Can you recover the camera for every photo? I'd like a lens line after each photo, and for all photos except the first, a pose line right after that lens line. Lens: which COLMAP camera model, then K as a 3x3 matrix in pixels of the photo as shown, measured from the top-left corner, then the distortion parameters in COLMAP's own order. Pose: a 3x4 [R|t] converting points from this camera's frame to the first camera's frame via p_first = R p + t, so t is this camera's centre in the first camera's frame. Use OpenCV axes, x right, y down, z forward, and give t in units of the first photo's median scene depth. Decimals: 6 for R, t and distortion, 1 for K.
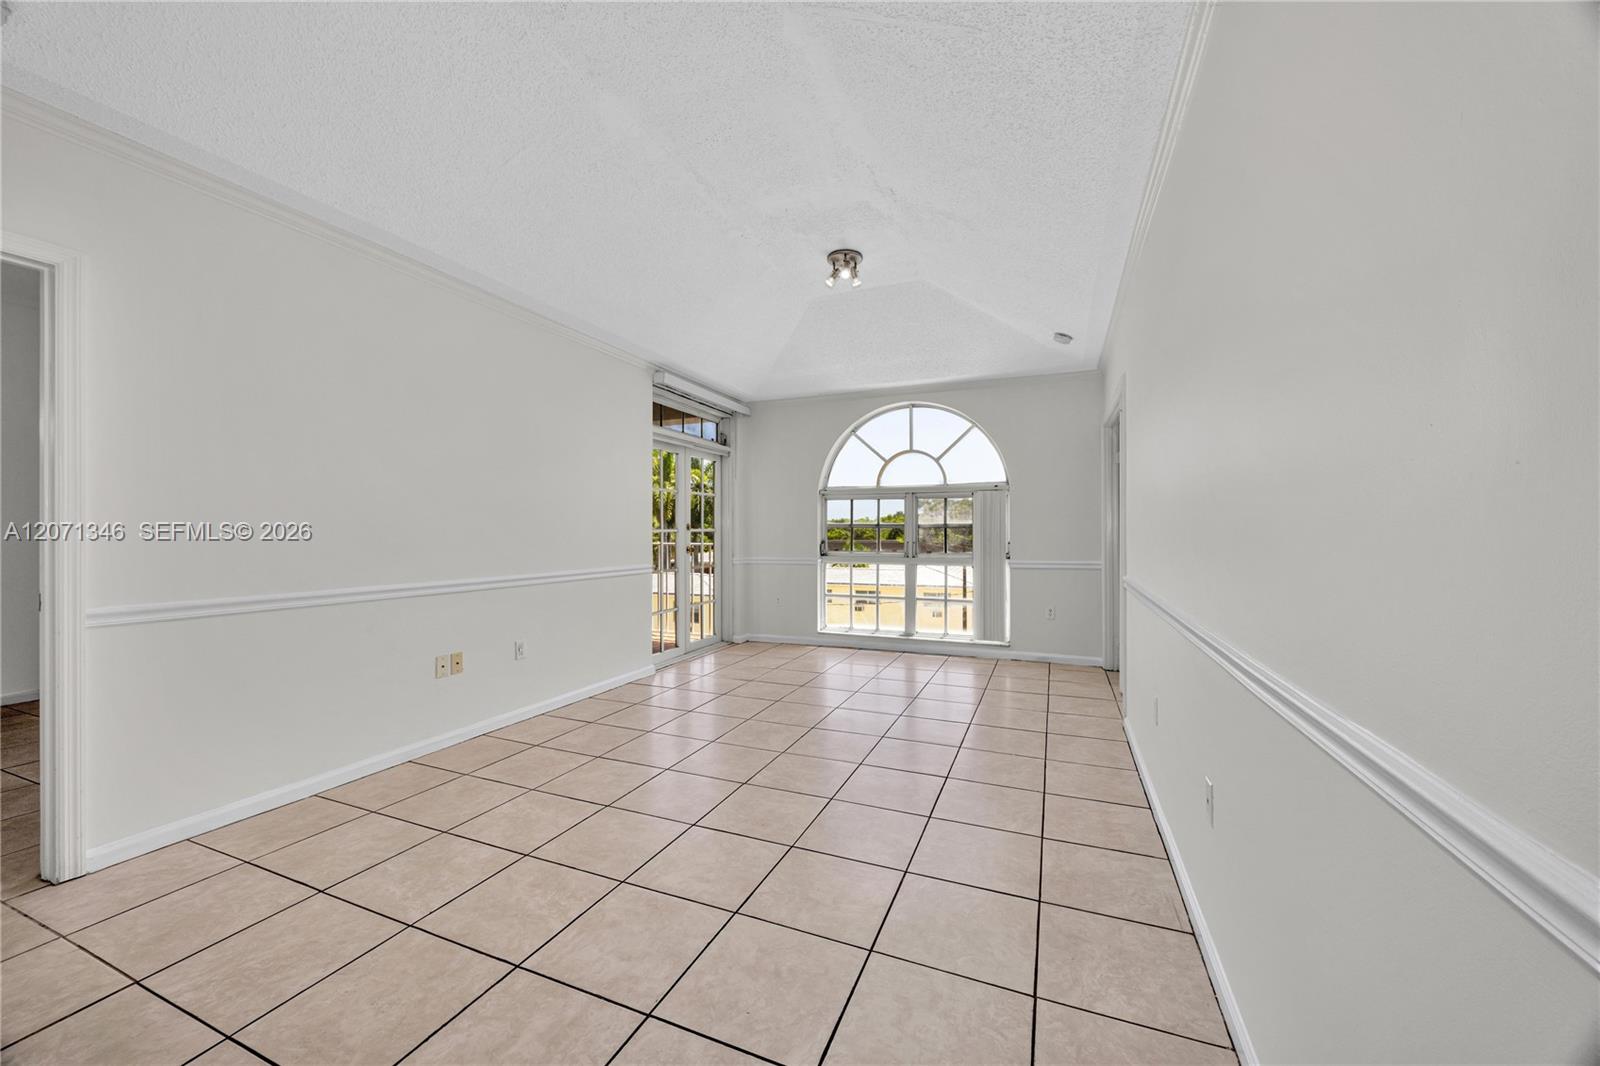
lens RADIAL K [[641.9, 0, 774.9], [0, 641.9, 533.0], [0, 0, 1]] dist [-0.001087, -0.000016]
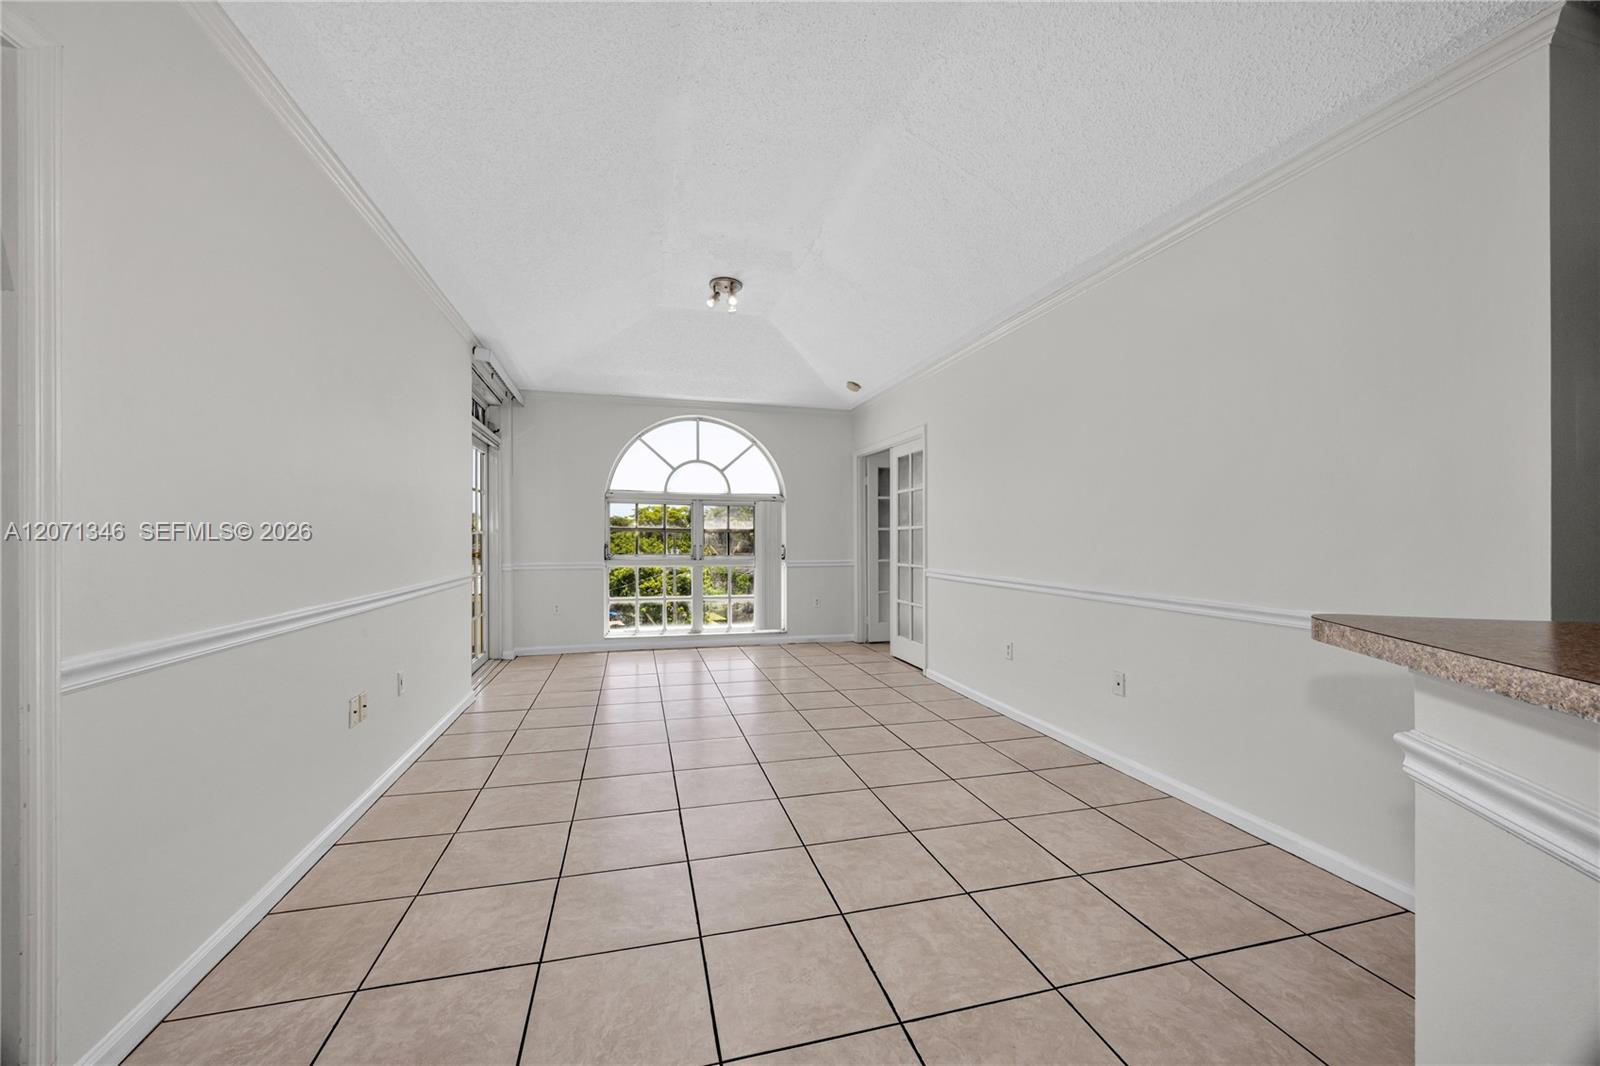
lens RADIAL K [[654.0, 0, 808.7], [0, 654.0, 534.1], [0, 0, 1]] dist [-0.001555, 0.000028]
pose [[0.759927, 0.008246, 0.649956, -0.367581], [-0.004563, 0.999963, -0.007351, 0.002448], [-0.649992, 0.002620, 0.759937, 0.046605]]
